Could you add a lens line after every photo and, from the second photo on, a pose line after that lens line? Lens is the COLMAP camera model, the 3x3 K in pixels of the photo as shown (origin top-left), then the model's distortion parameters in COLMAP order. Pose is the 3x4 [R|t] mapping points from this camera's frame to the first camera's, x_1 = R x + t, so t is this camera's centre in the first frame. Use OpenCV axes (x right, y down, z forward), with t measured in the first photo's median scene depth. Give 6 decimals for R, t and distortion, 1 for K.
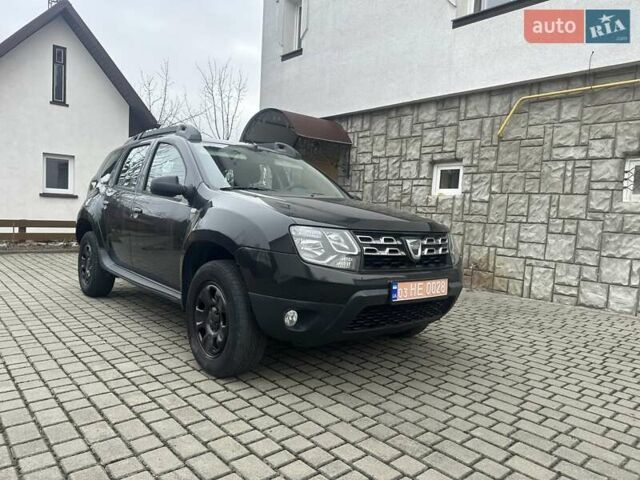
lens RADIAL K [[445.6, 0, 320.0], [0, 445.6, 240.0], [0, 0, 1]] dist [0.073623, -0.098941]
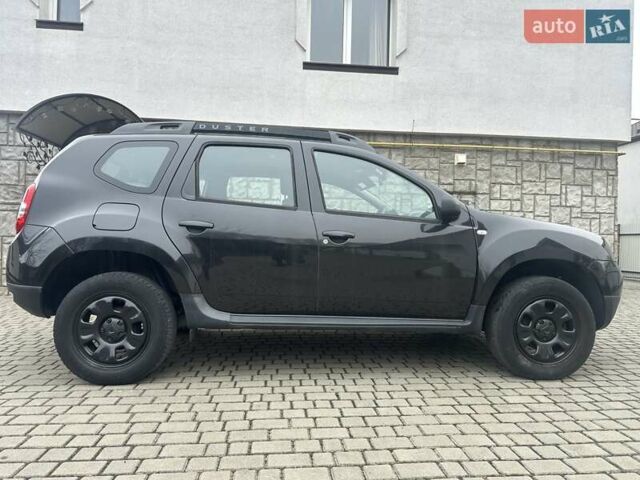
lens RADIAL K [[446.0, 0, 322.4], [0, 446.0, 257.1], [0, 0, 1]] dist [0.084827, -0.135818]
pose [[0.589426, -0.021237, 0.807543, -0.701563], [0.064239, 0.997721, -0.020649, 0.033919], [-0.805264, 0.064047, 0.589447, 0.376975]]
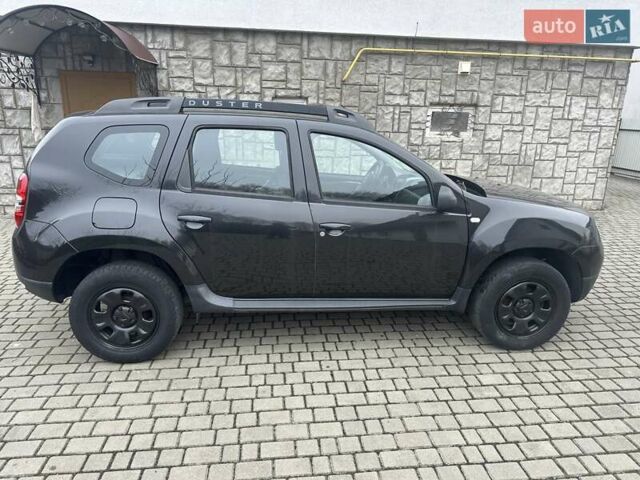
lens RADIAL K [[445.6, 0, 320.0], [0, 445.6, 240.0], [0, 0, 1]] dist [0.073623, -0.098941]
pose [[0.578117, -0.248242, 0.777275, -0.695659], [0.058062, 0.962698, 0.264277, -0.155987], [-0.813885, -0.107653, 0.570966, 0.376890]]
